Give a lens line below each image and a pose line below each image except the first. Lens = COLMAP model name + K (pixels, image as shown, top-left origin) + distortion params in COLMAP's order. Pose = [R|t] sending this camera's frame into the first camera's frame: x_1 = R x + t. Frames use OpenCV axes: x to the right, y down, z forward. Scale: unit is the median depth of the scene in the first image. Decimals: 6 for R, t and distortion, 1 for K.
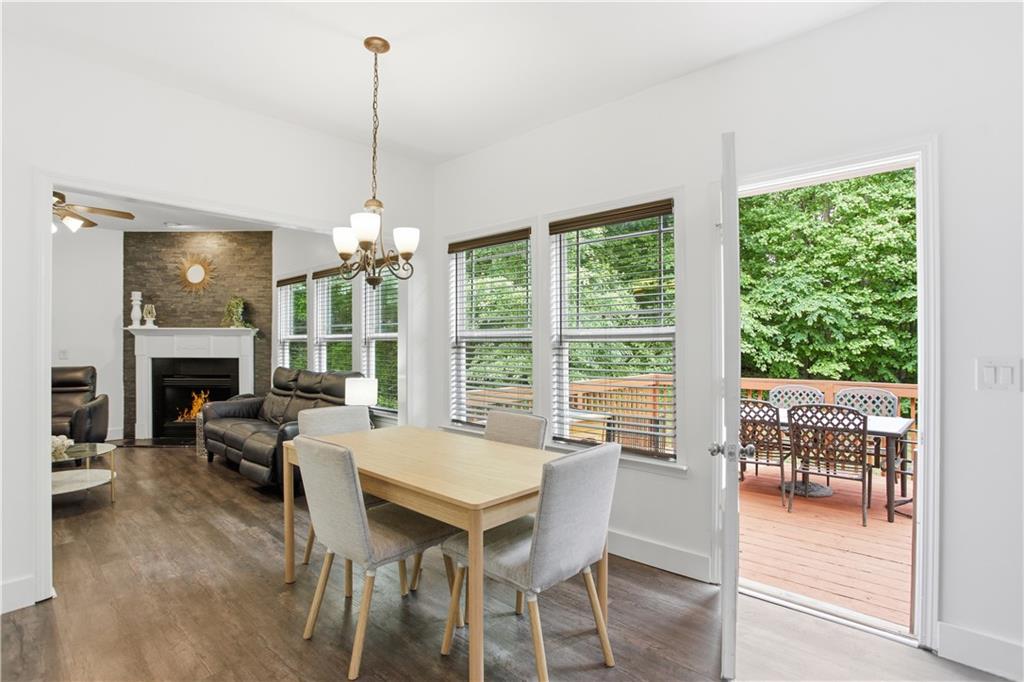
lens RADIAL K [[501.4, 0, 512.7], [0, 501.4, 345.6], [0, 0, 1]] dist [-0.066412, 0.031127]
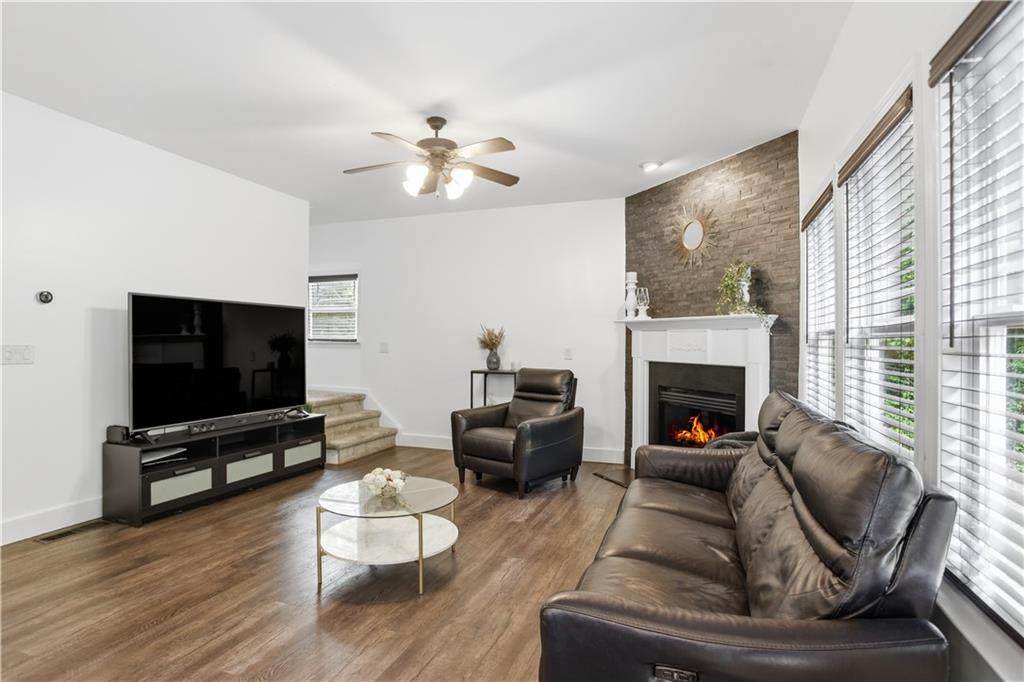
lens RADIAL K [[522.2, 0, 516.1], [0, 522.2, 349.1], [0, 0, 1]] dist [-0.072982, 0.000410]
pose [[0.402826, 0.013238, -0.915181, -0.109527], [-0.009401, 0.999902, 0.010326, 0.000685], [0.915228, 0.004444, 0.402912, 0.507064]]
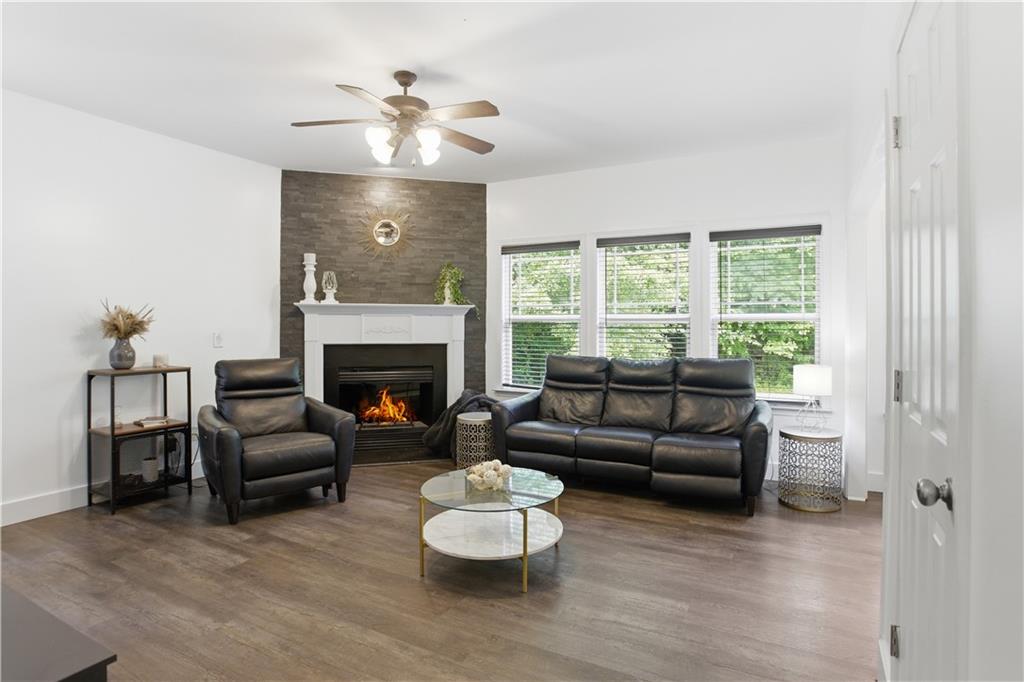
lens RADIAL K [[520.5, 0, 521.8], [0, 520.5, 343.6], [0, 0, 1]] dist [-0.079471, 0.036454]
pose [[0.967102, -0.007533, 0.254276, -0.650450], [-0.000992, 0.999442, 0.033382, -0.002481], [-0.254386, -0.032536, 0.966555, 0.171247]]
